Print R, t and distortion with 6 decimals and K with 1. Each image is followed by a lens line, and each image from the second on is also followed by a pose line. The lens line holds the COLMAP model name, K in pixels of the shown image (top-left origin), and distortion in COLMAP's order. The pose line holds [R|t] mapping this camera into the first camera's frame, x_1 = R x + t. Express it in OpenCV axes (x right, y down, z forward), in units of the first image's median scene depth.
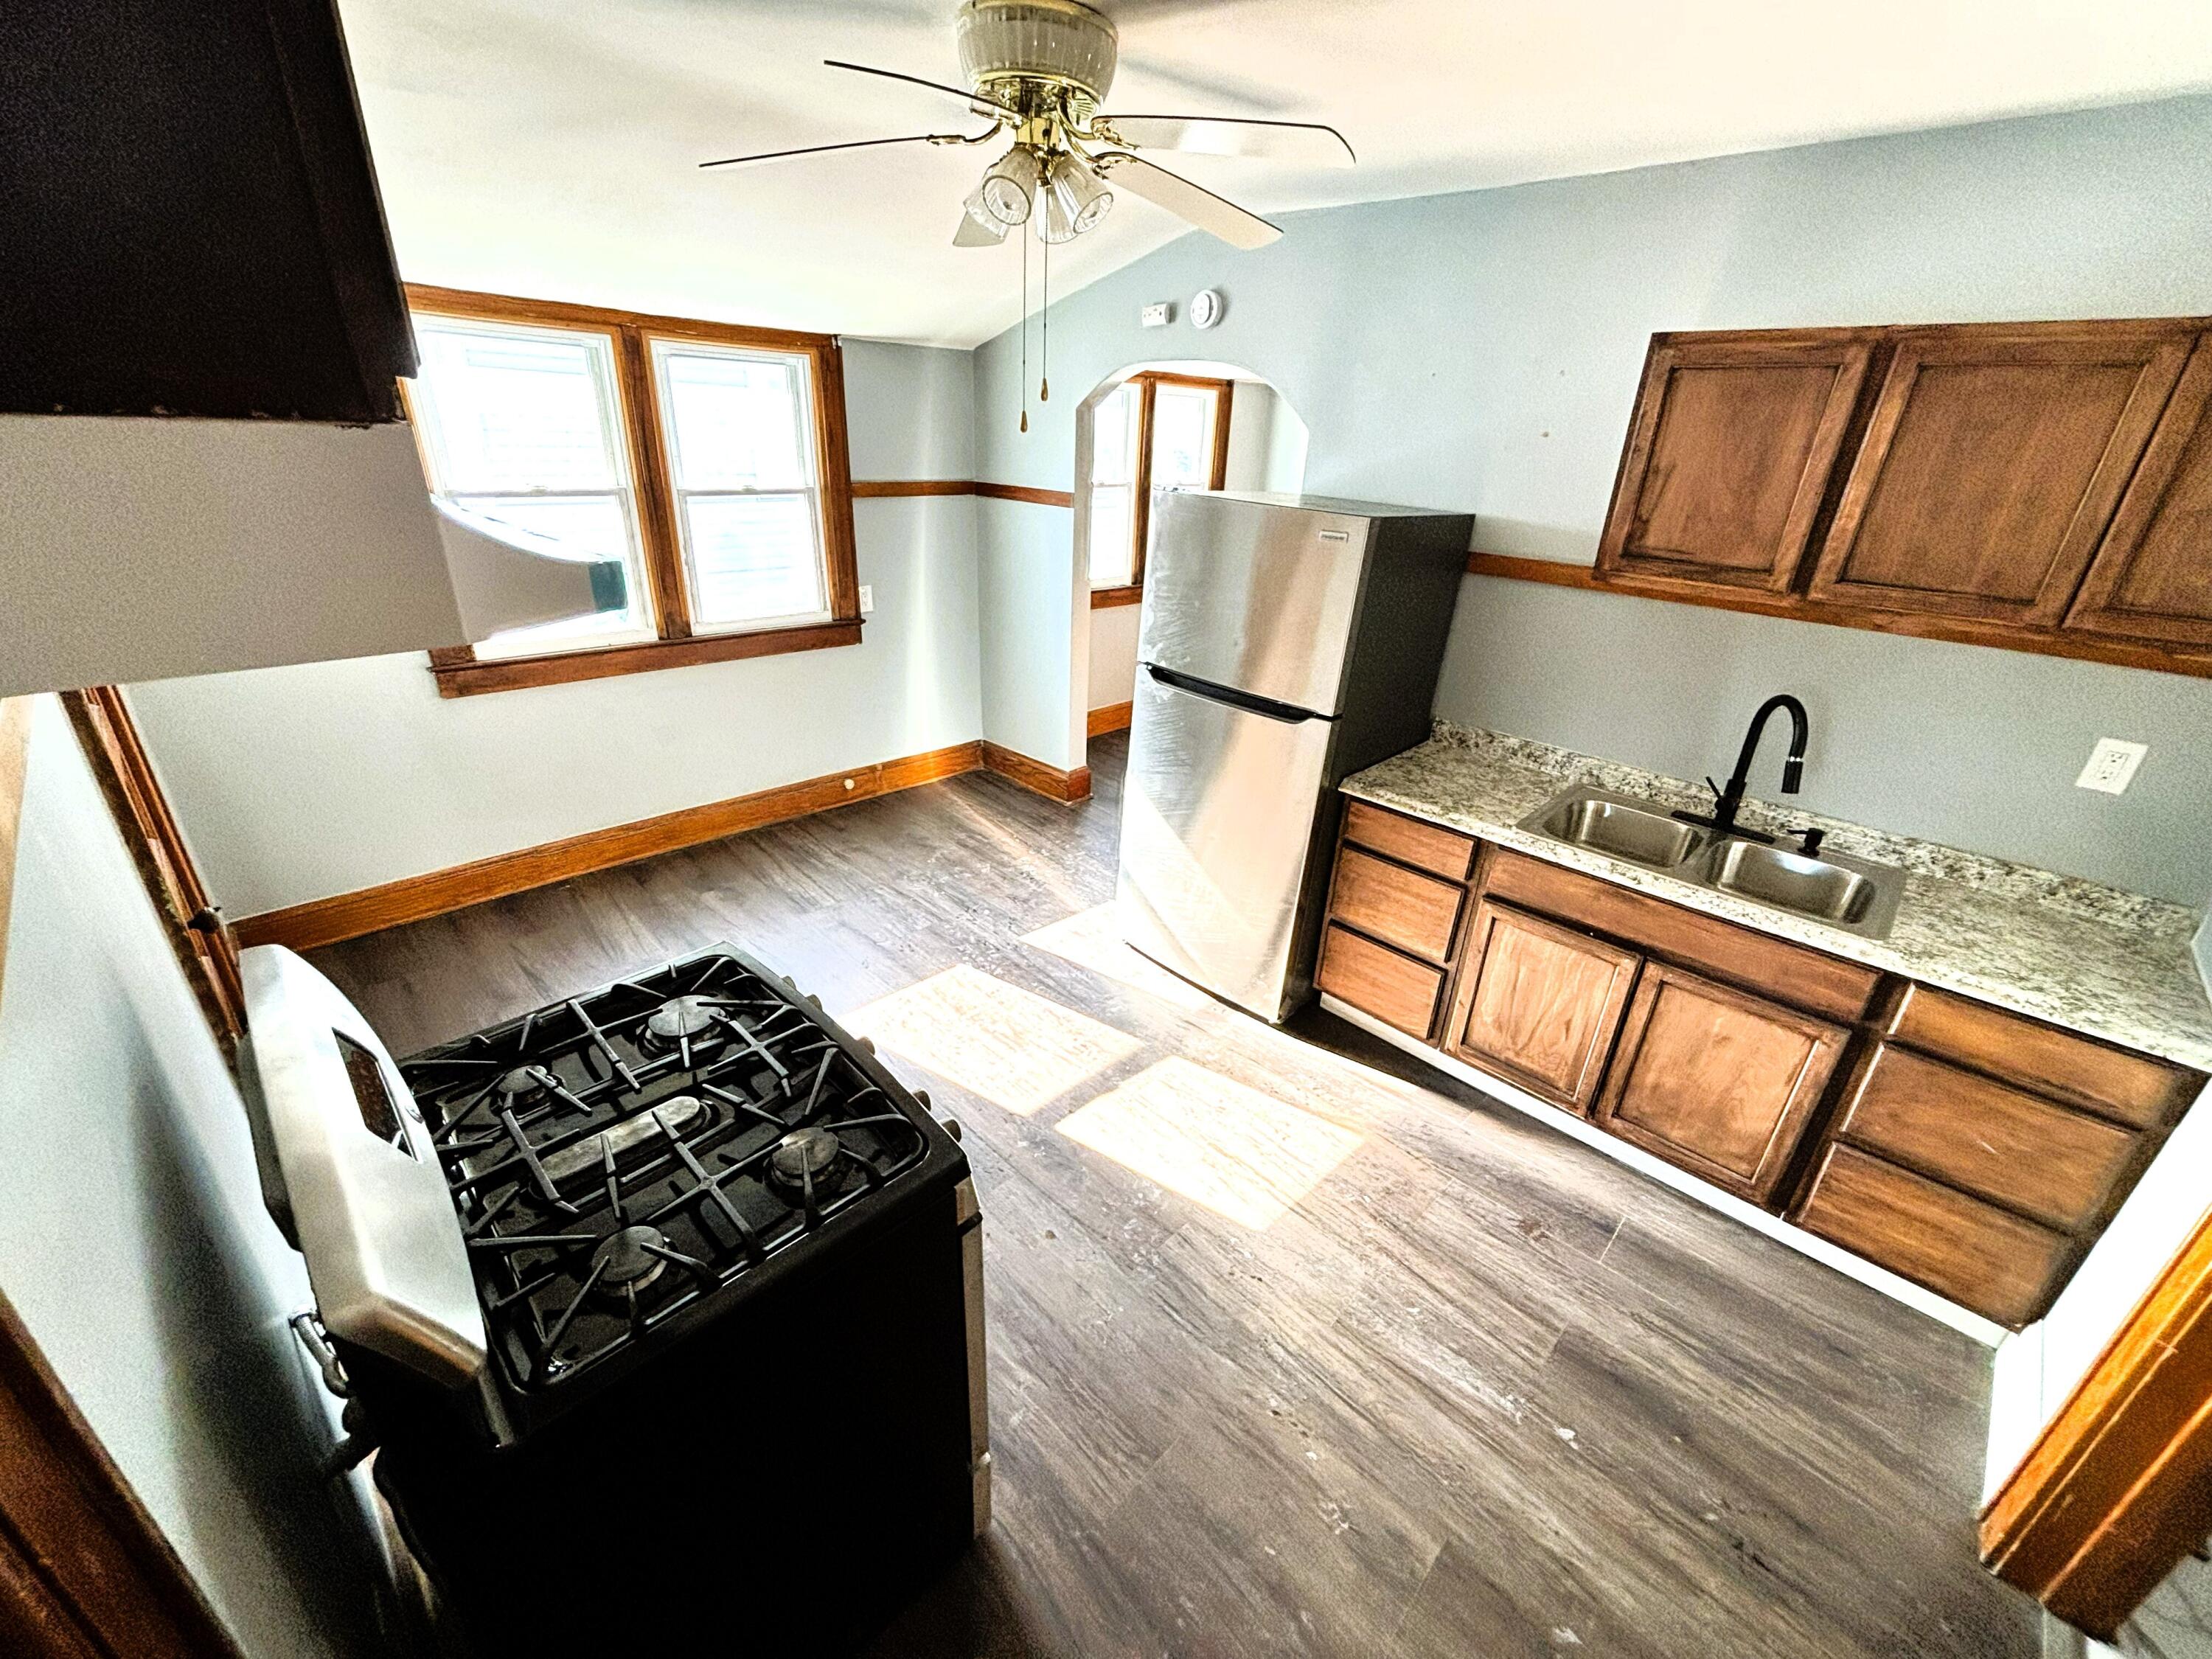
lens RADIAL K [[891.9, 0, 1107.1], [0, 891.9, 830.8], [0, 0, 1]] dist [0.000334, -0.000082]
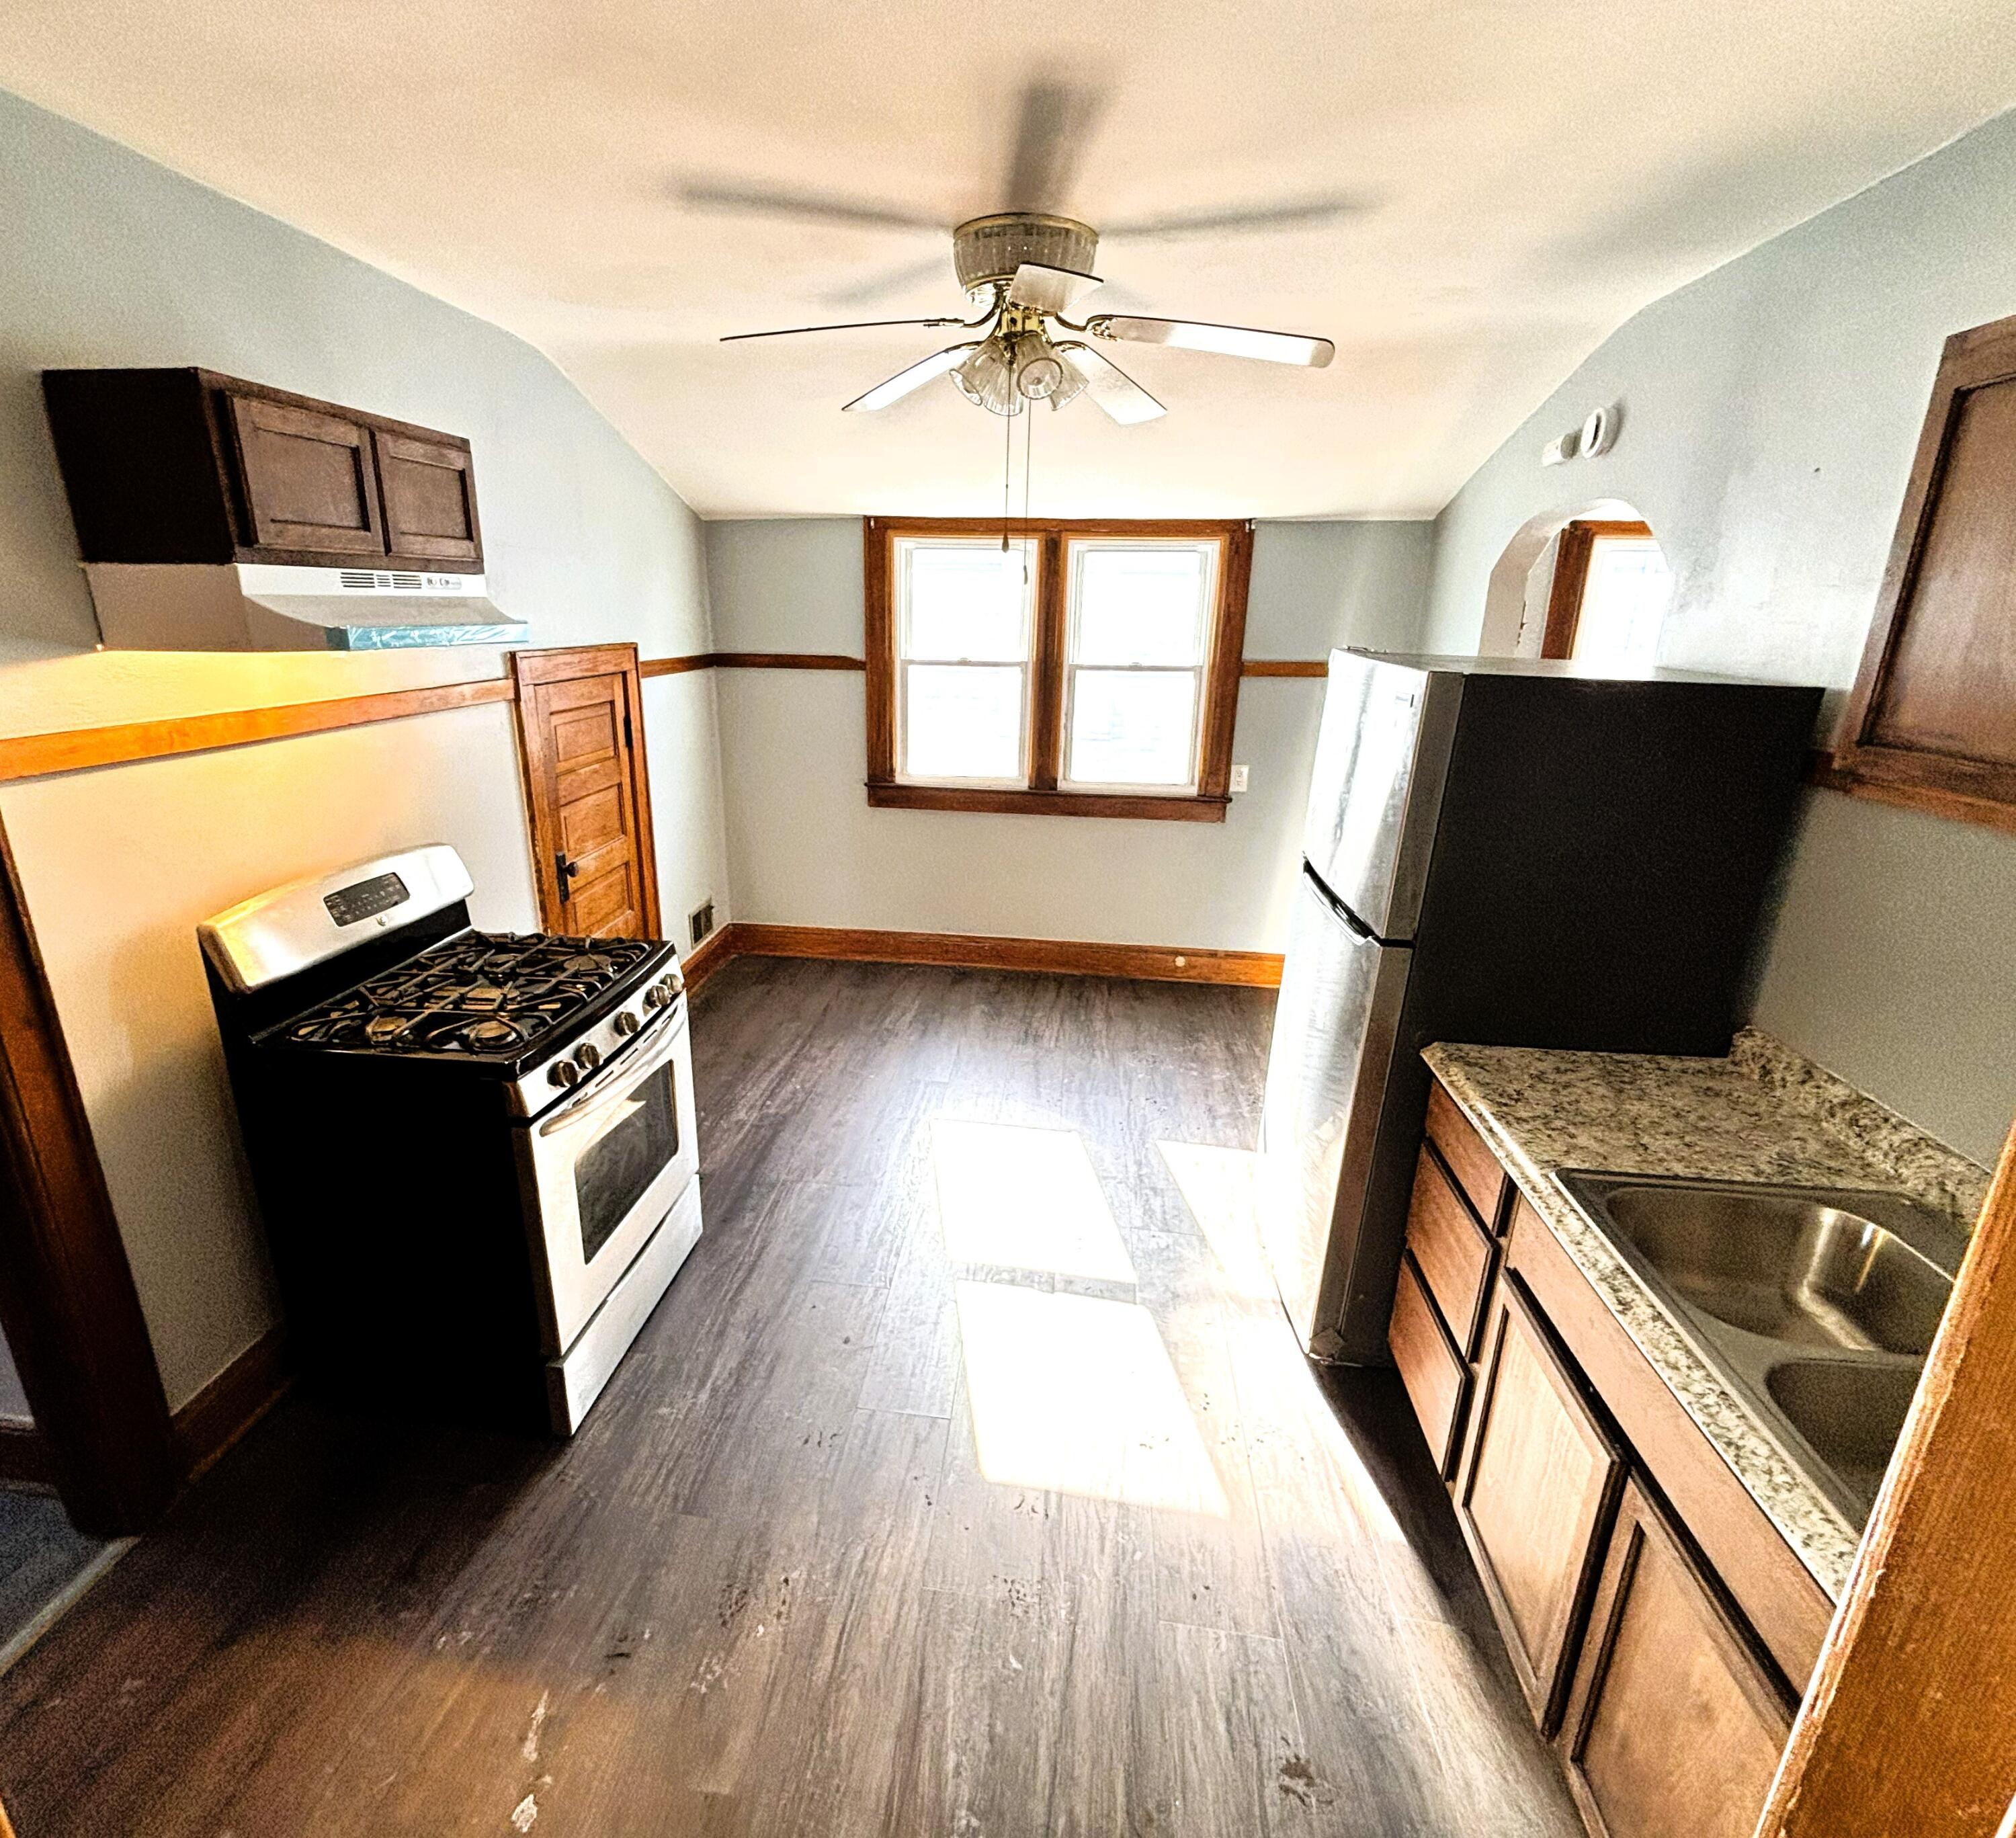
lens RADIAL K [[984.9, 0, 947.2], [0, 984.9, 925.7], [0, 0, 1]] dist [0.010212, -0.003352]
pose [[0.596370, 0.207116, -0.775530, 0.742960], [-0.316638, 0.948496, 0.009819, -0.038468], [0.737620, 0.239707, 0.631235, 0.253331]]
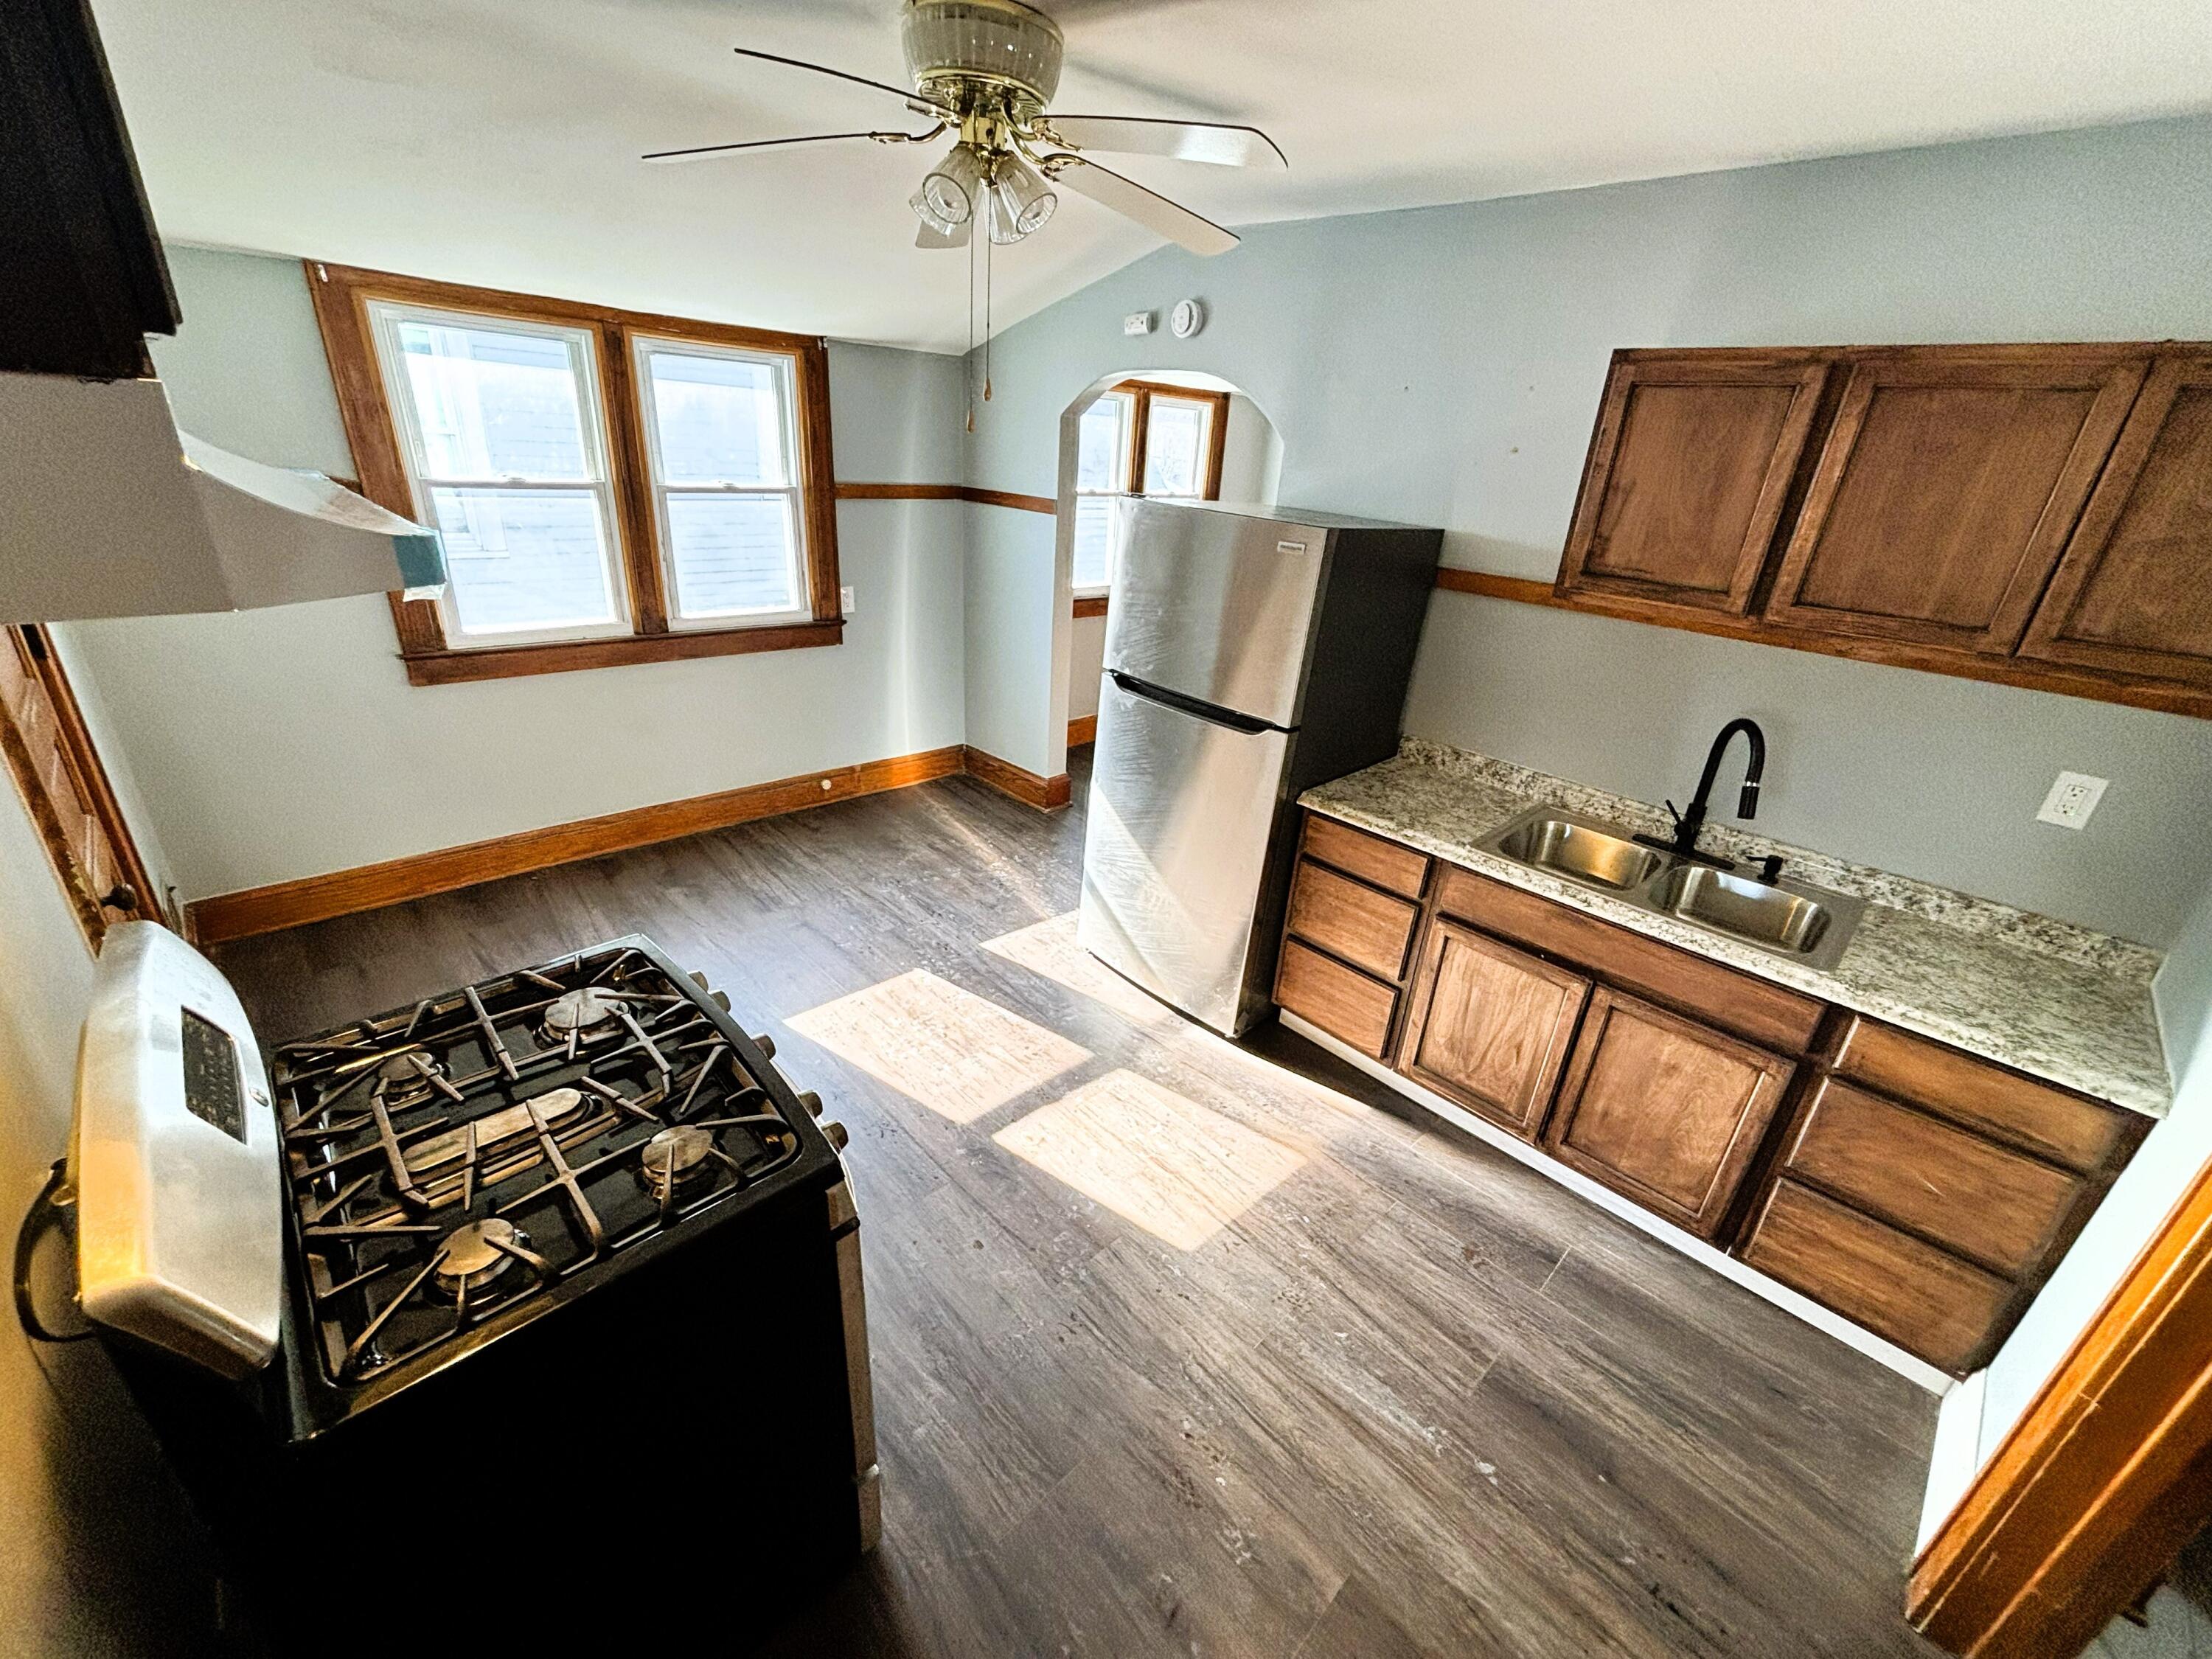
lens RADIAL K [[891.9, 0, 1106.2], [0, 891.9, 830.9], [0, 0, 1]] dist [0.000334, -0.000082]
pose [[0.999492, 0.029744, -0.011452, 0.072138], [-0.029880, 0.999483, -0.011898, 0.003892], [0.011092, 0.012235, 0.999864, 0.011069]]
